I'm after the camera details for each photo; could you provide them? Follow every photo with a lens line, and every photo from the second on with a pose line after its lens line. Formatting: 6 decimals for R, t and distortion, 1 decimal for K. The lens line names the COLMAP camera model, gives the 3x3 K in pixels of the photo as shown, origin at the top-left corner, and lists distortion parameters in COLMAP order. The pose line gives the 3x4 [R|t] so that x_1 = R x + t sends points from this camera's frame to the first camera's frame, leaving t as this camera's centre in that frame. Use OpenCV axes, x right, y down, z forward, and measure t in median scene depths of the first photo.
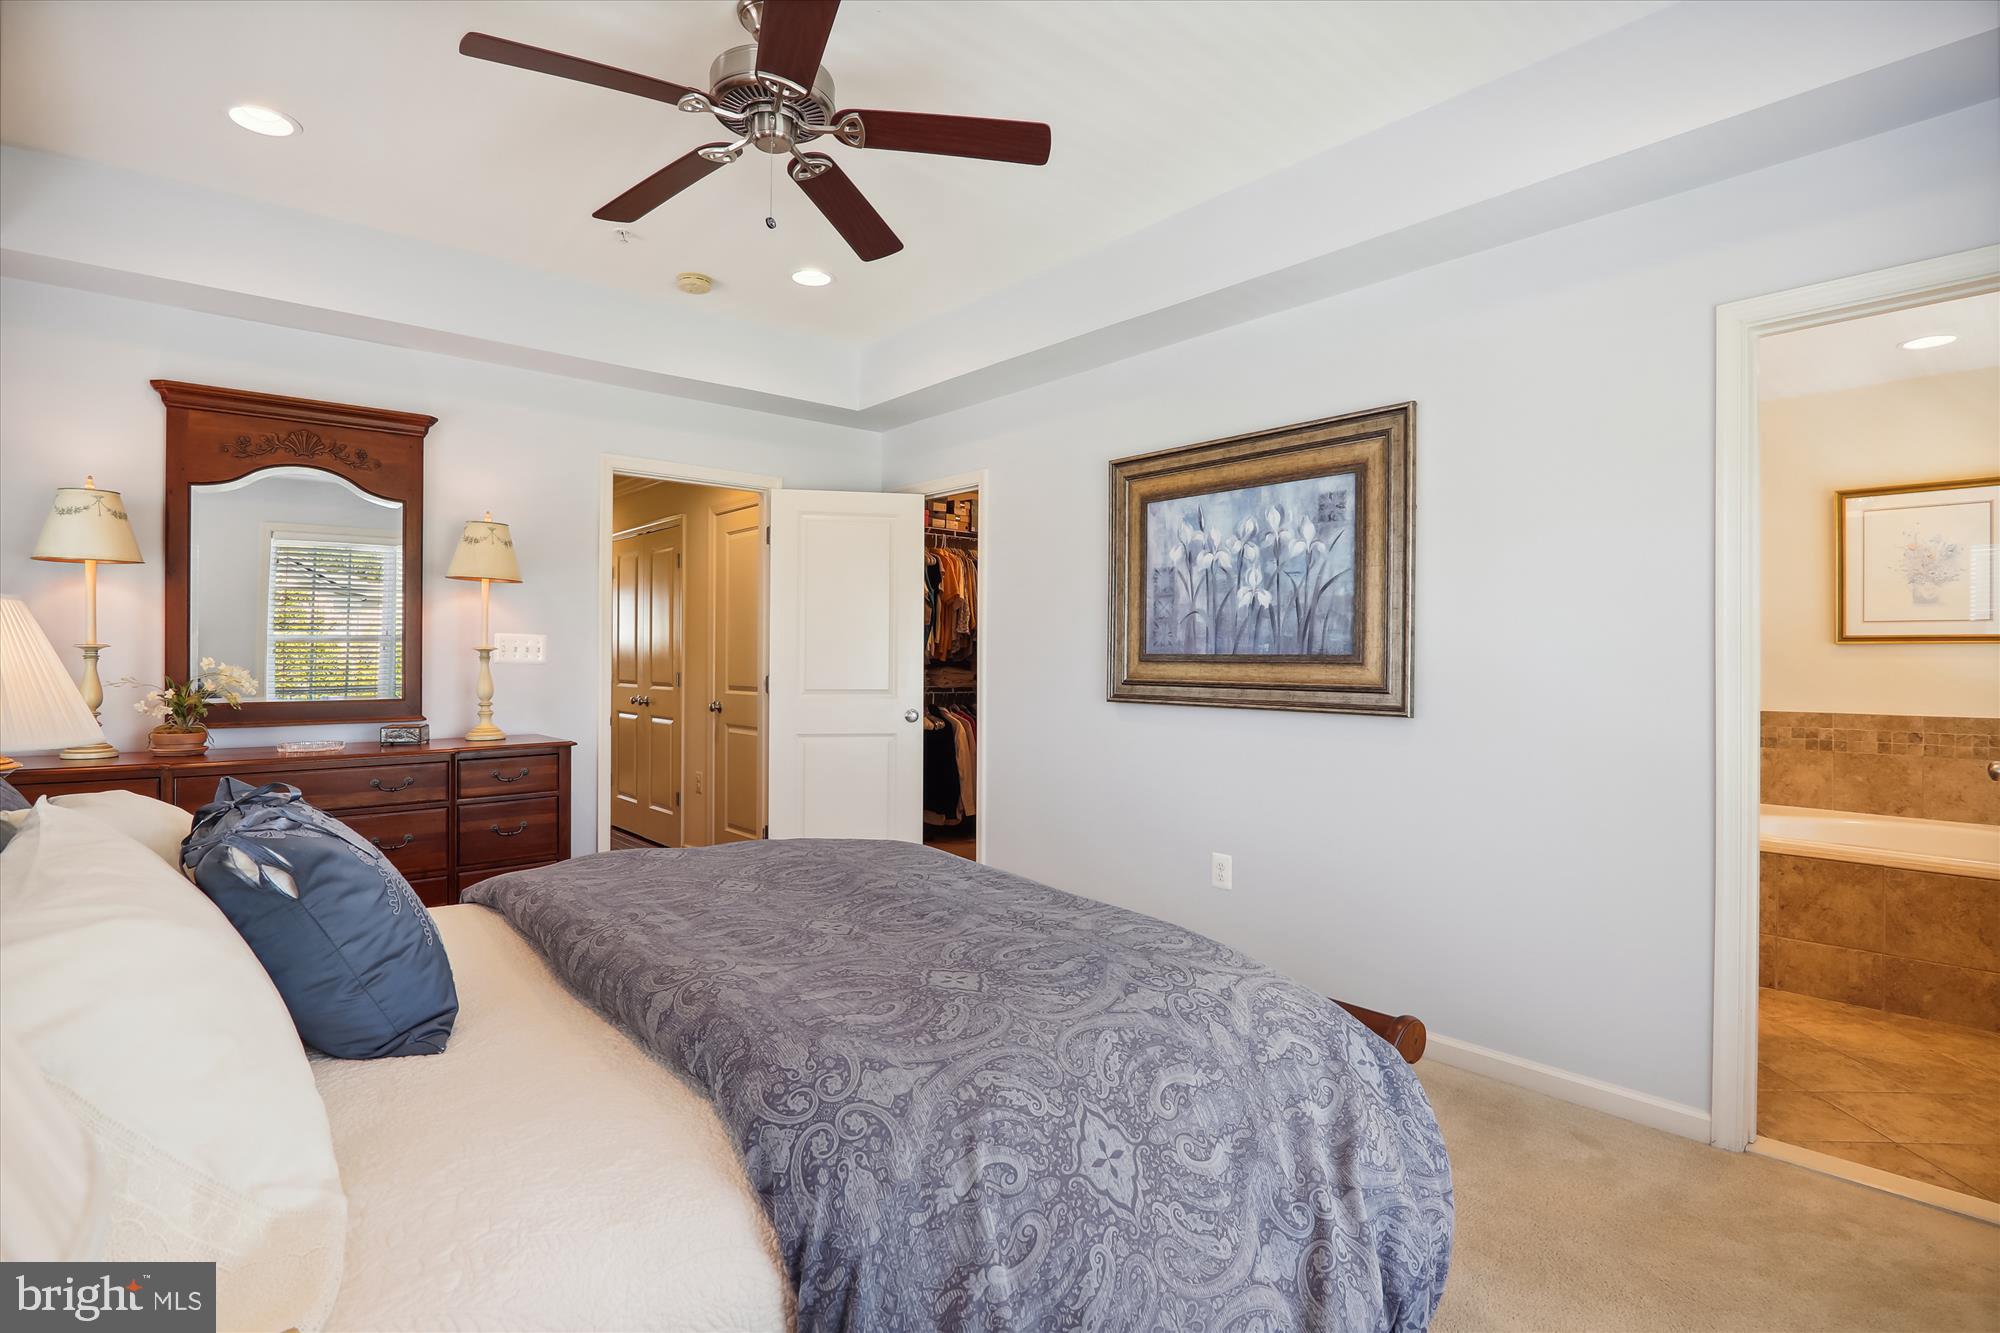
lens RADIAL K [[1004.3, 0, 987.8], [0, 1004.3, 656.6], [0, 0, 1]] dist [-0.018496, -0.000437]
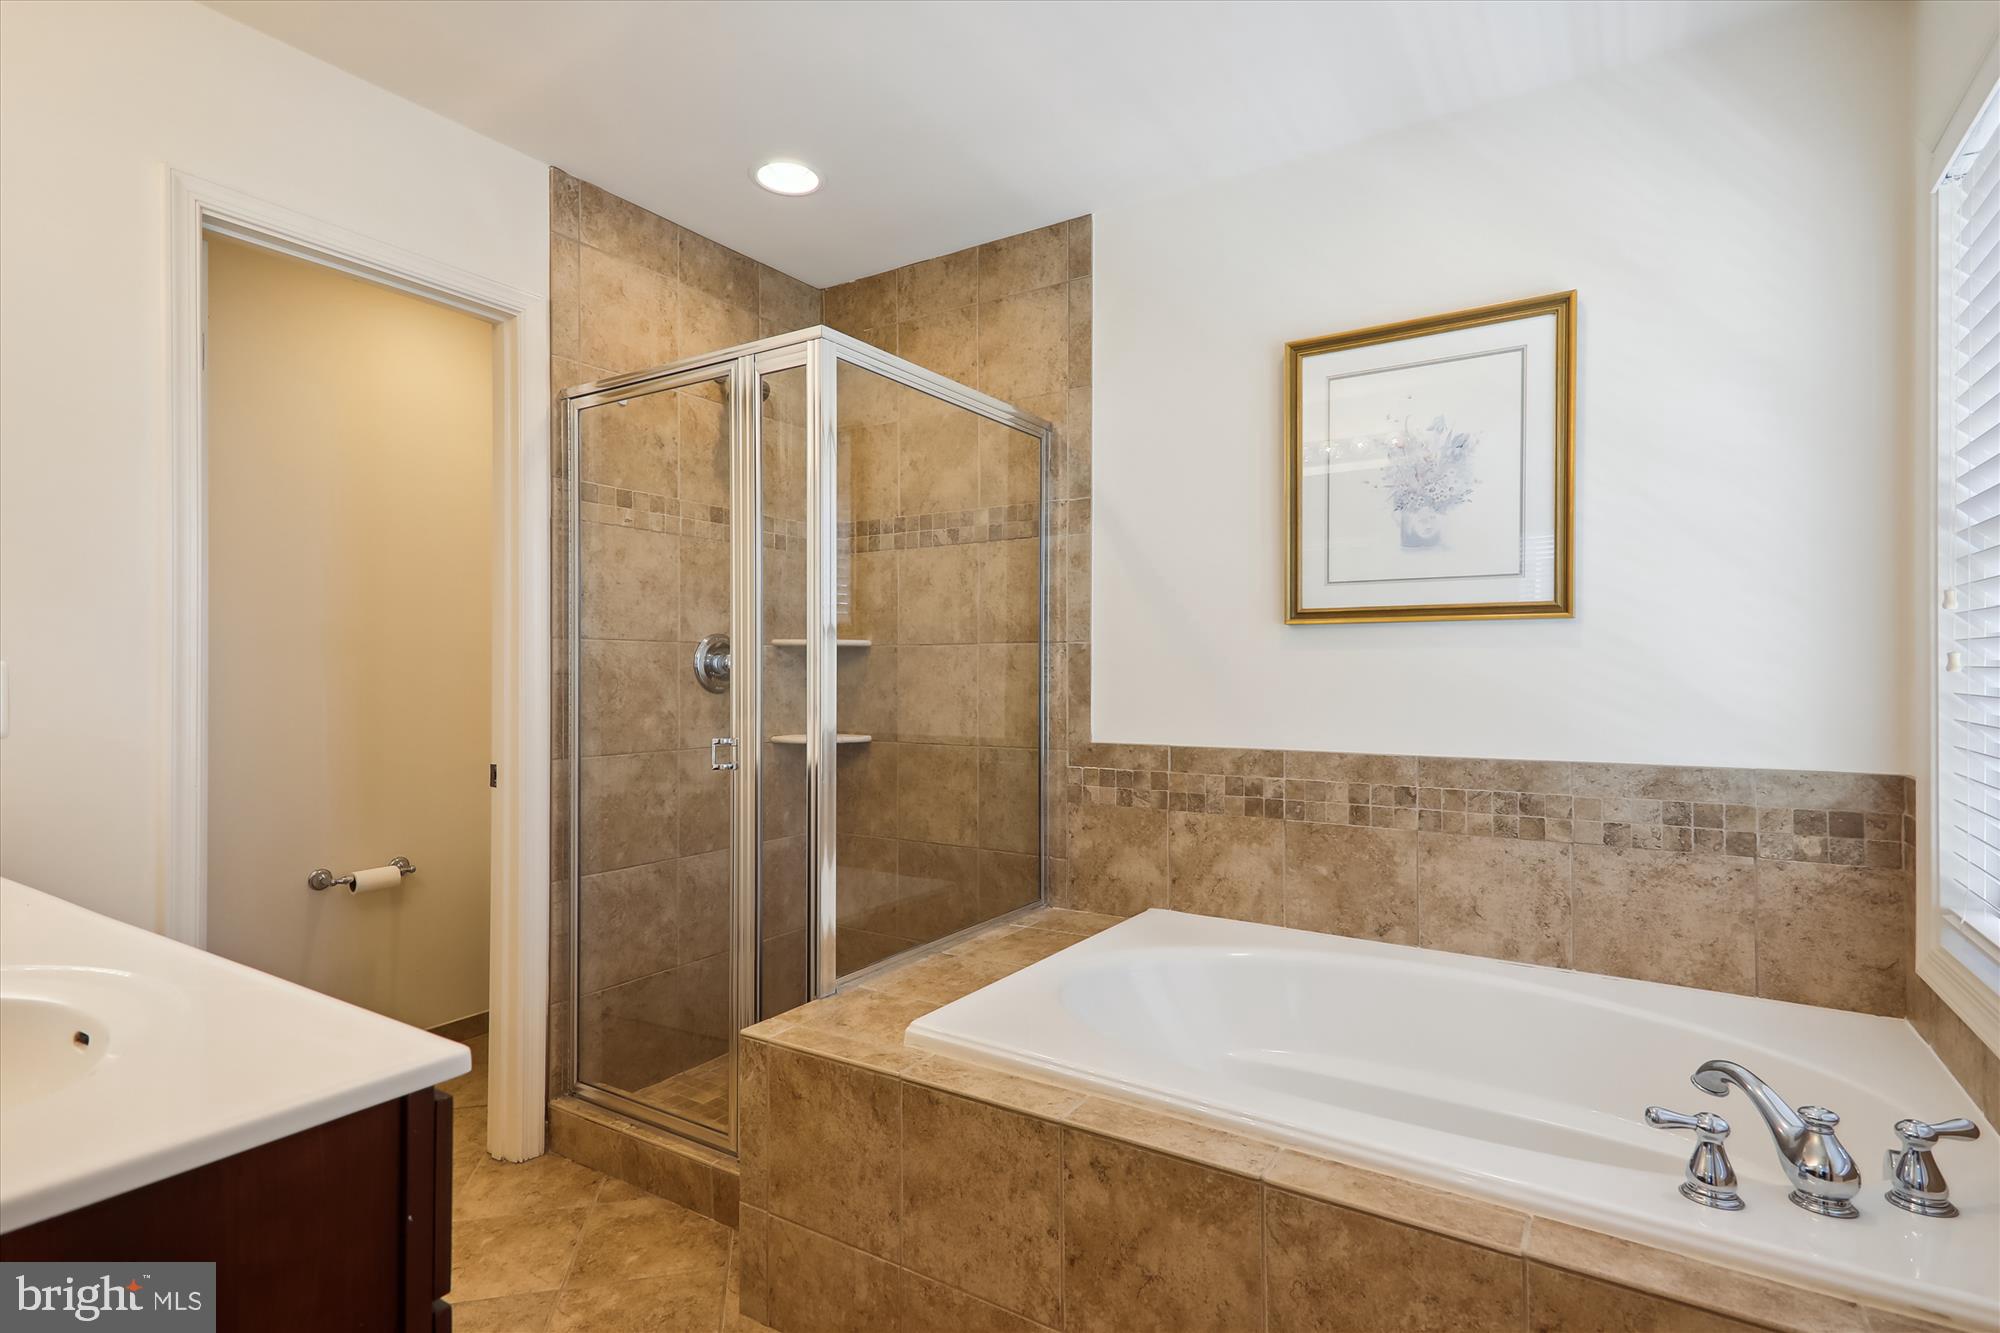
lens RADIAL K [[989.1, 0, 1004.1], [0, 989.1, 672.1], [0, 0, 1]] dist [0.025421, -0.000082]
pose [[0.960160, -0.004489, 0.279415, 0.574624], [0.003990, 0.999989, 0.002354, 0.012403], [-0.279423, -0.001145, 0.960167, 0.537539]]
